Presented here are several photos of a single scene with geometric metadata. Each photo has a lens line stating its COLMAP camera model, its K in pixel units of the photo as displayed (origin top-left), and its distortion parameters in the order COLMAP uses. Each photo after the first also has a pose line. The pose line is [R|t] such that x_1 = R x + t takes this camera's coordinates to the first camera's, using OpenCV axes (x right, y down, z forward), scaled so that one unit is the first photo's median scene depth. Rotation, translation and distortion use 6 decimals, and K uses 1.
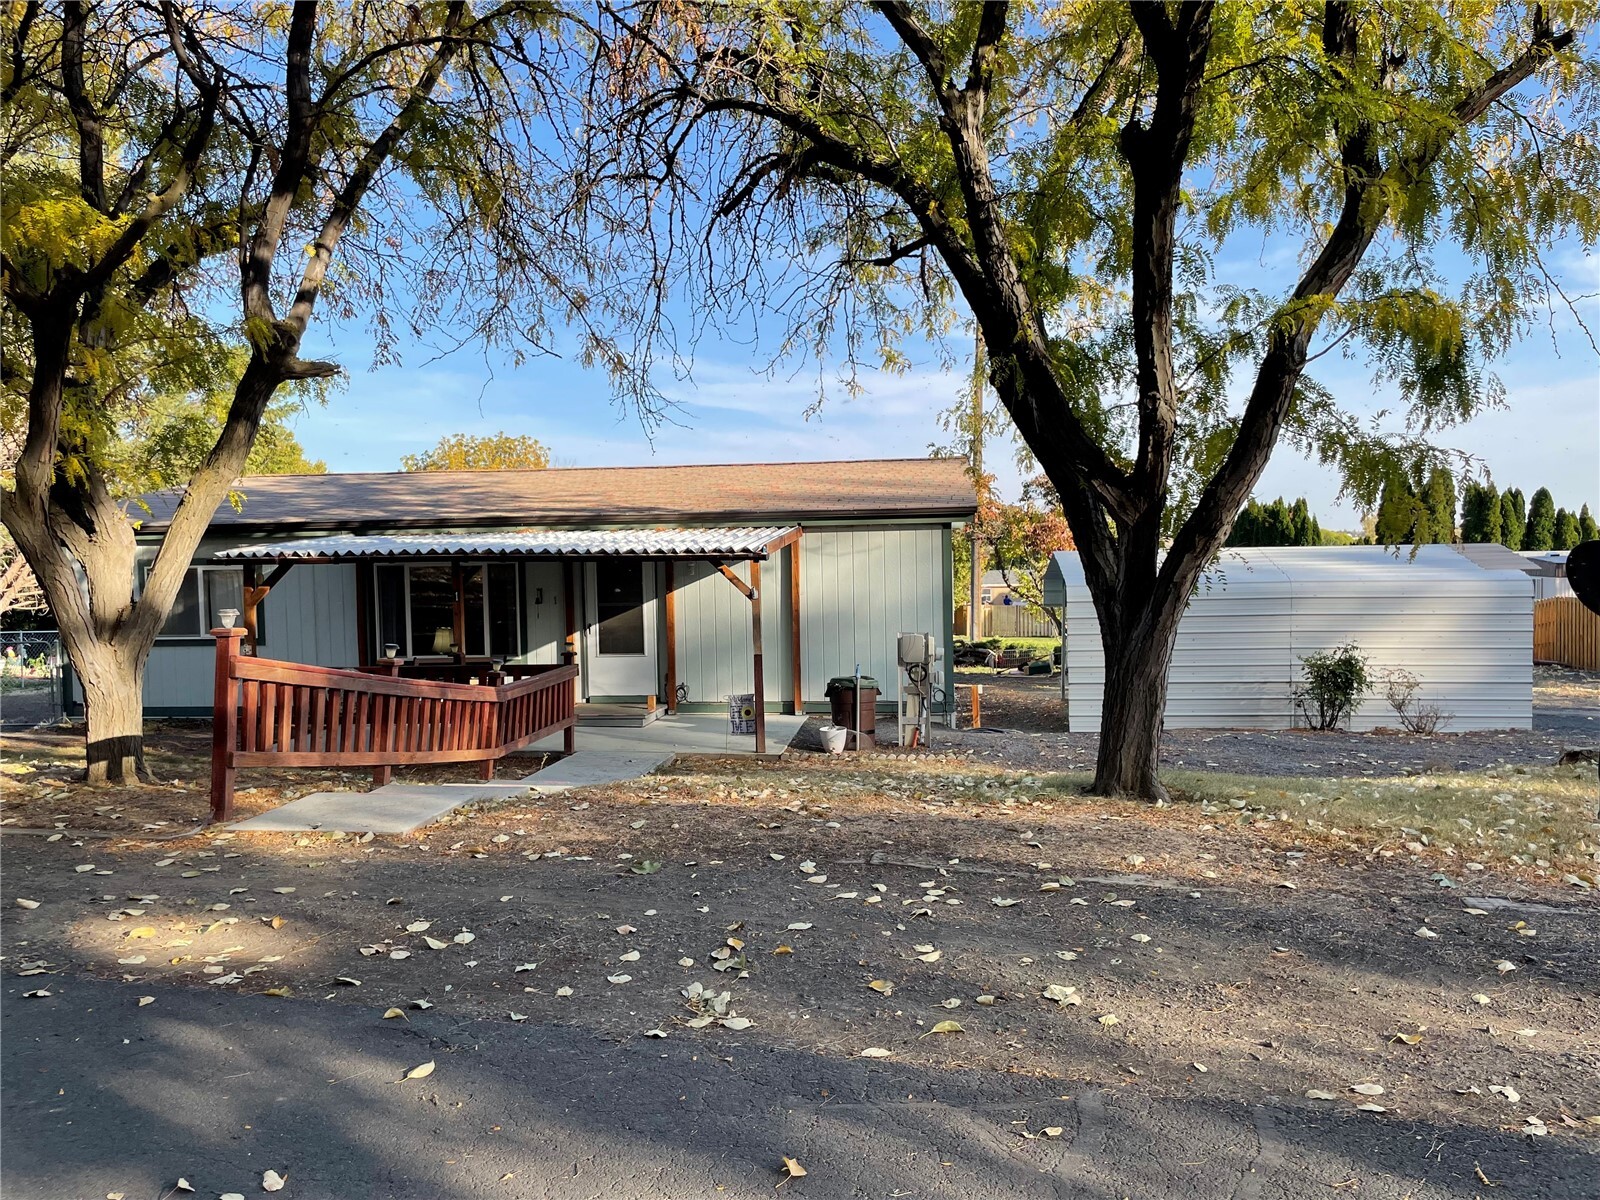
lens RADIAL K [[1226.1, 0, 793.5], [0, 1226.1, 583.2], [0, 0, 1]] dist [0.099425, -0.138709]
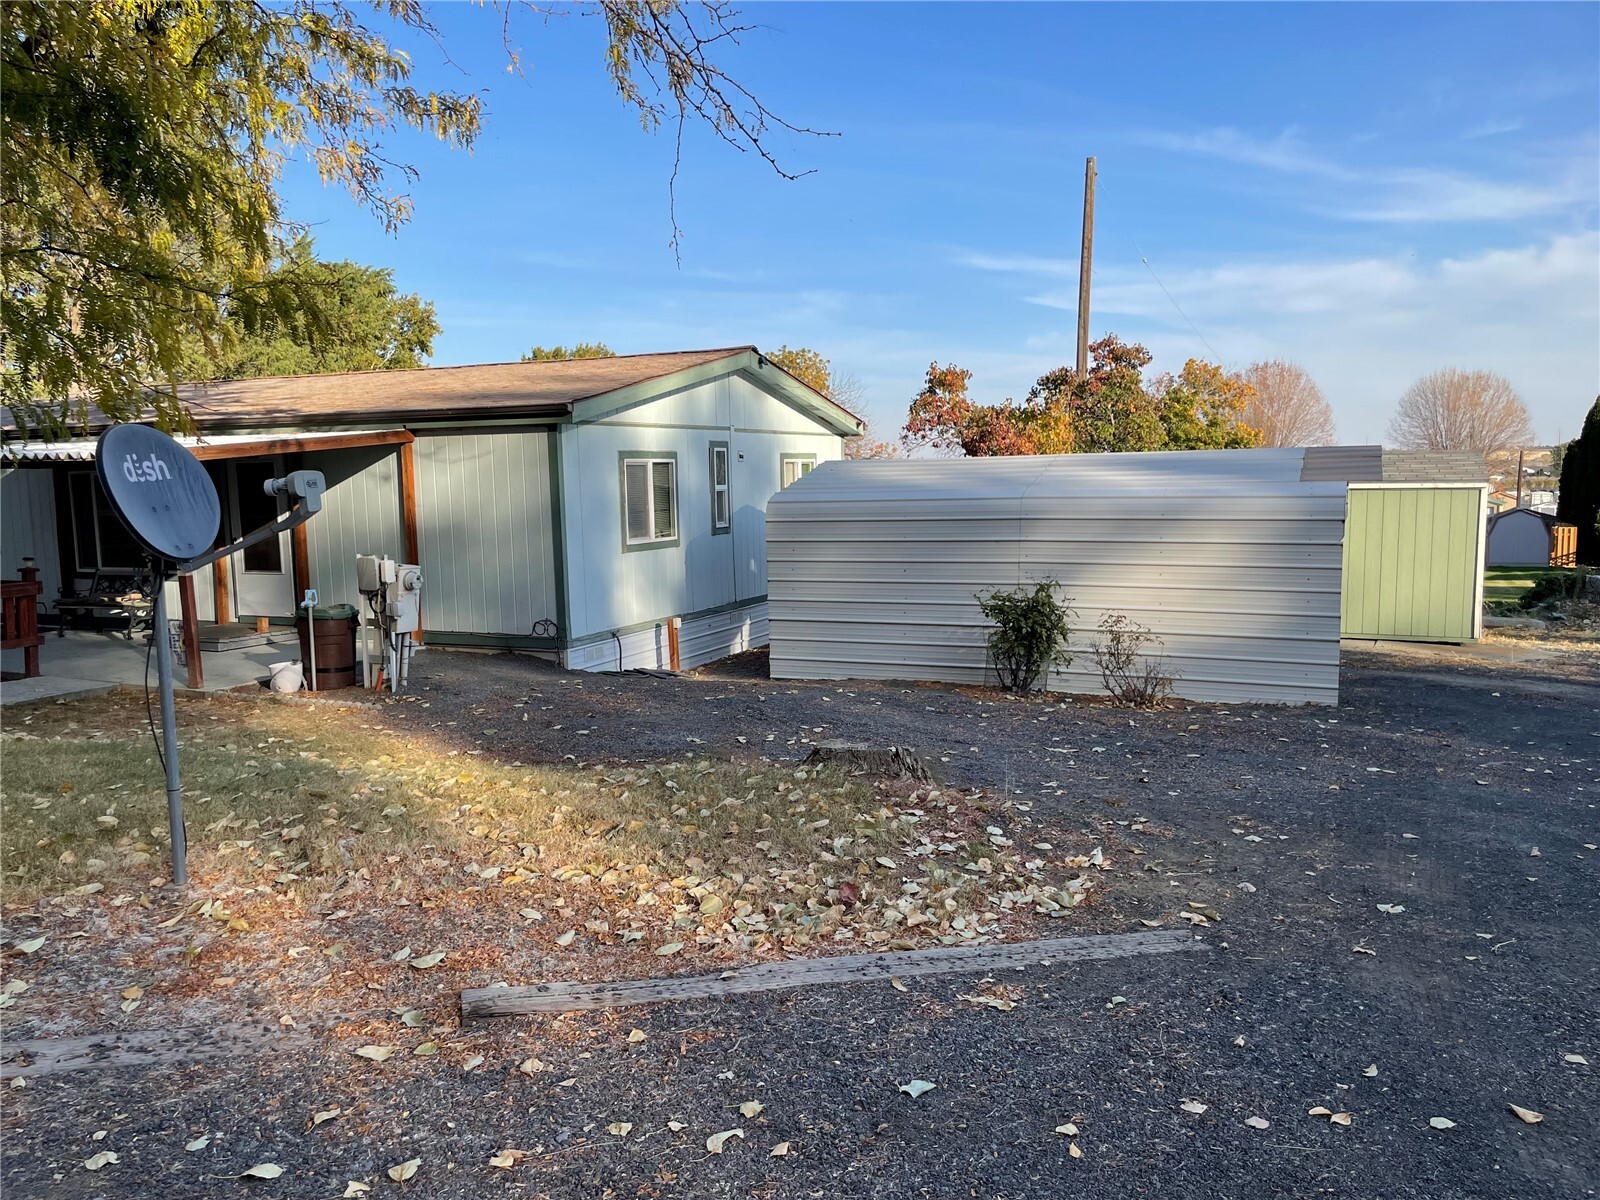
lens RADIAL K [[1226.1, 0, 793.5], [0, 1226.1, 583.2], [0, 0, 1]] dist [0.099425, -0.138709]
pose [[0.955054, 0.029015, -0.295008, 0.956236], [-0.008502, 0.997470, 0.070581, -0.002648], [0.296310, -0.064900, 0.952884, 0.430704]]
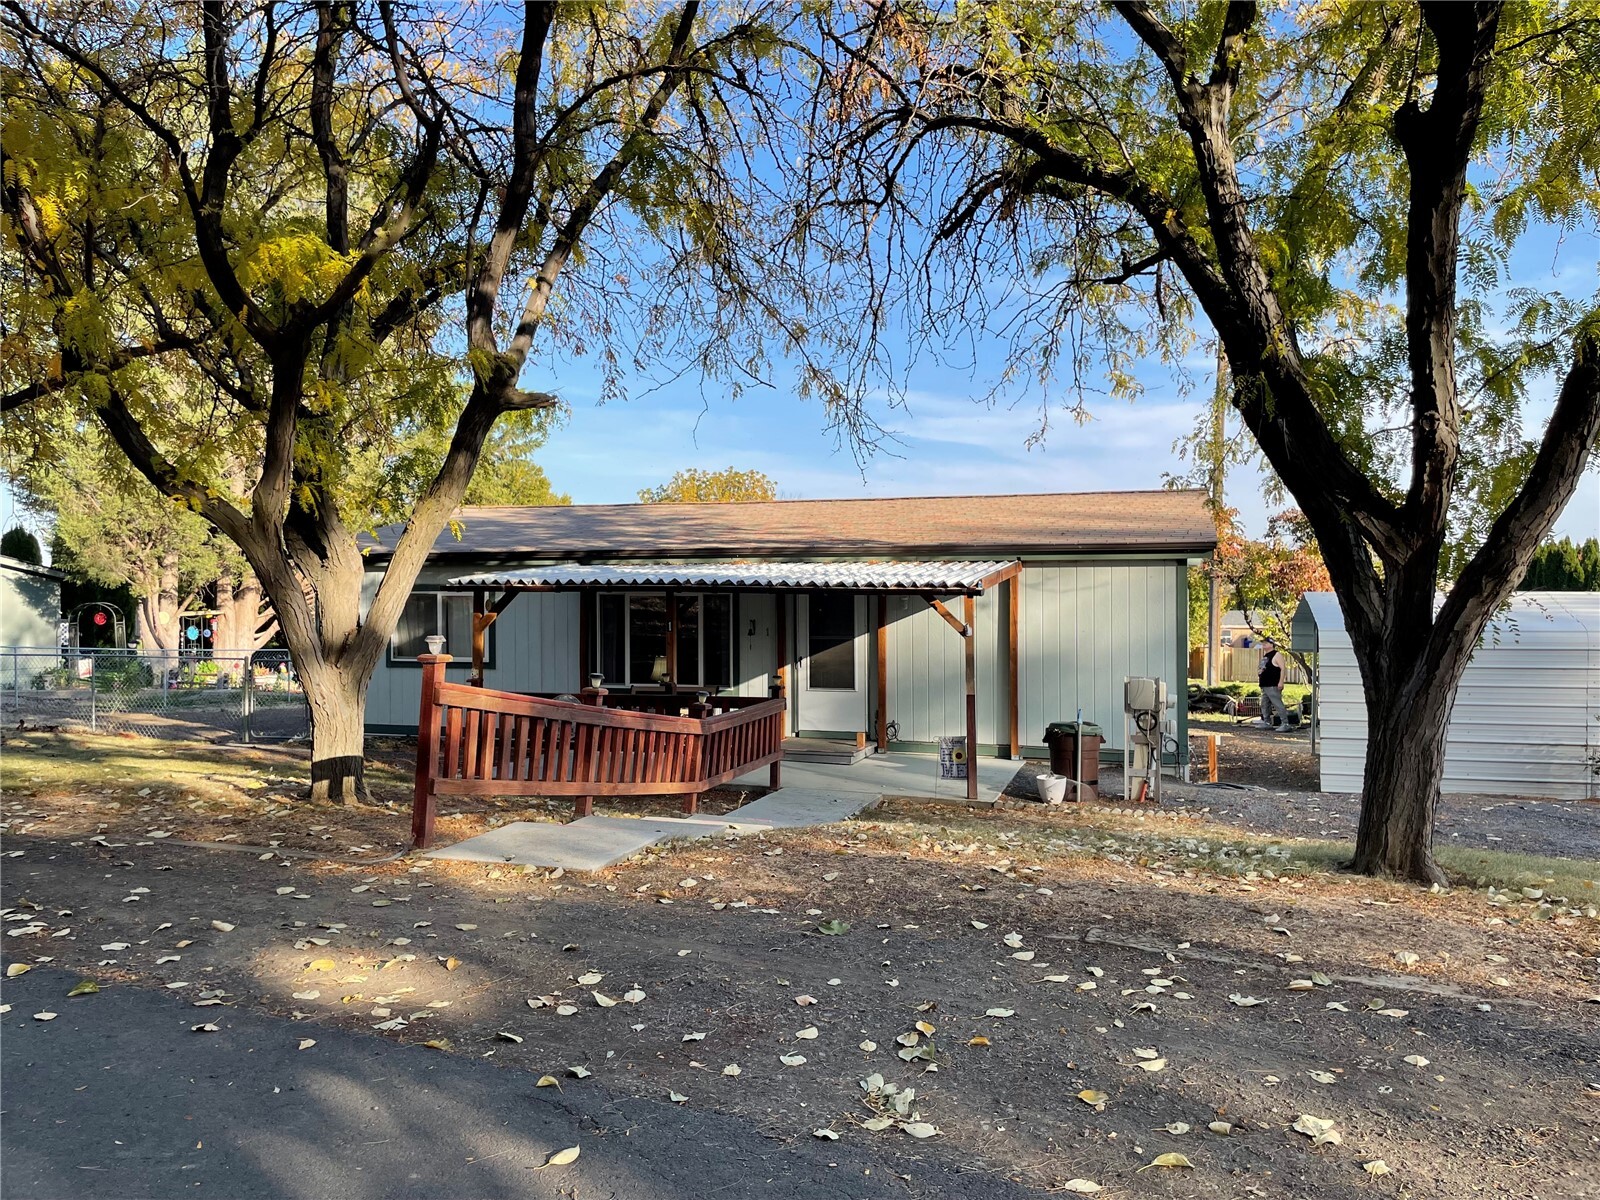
lens RADIAL K [[1226.1, 0, 793.5], [0, 1226.1, 583.2], [0, 0, 1]] dist [0.099425, -0.138709]
pose [[0.983580, 0.016395, -0.179727, 0.007961], [-0.021304, 0.999450, -0.025421, -0.001836], [0.179212, 0.028832, 0.983388, 0.051653]]
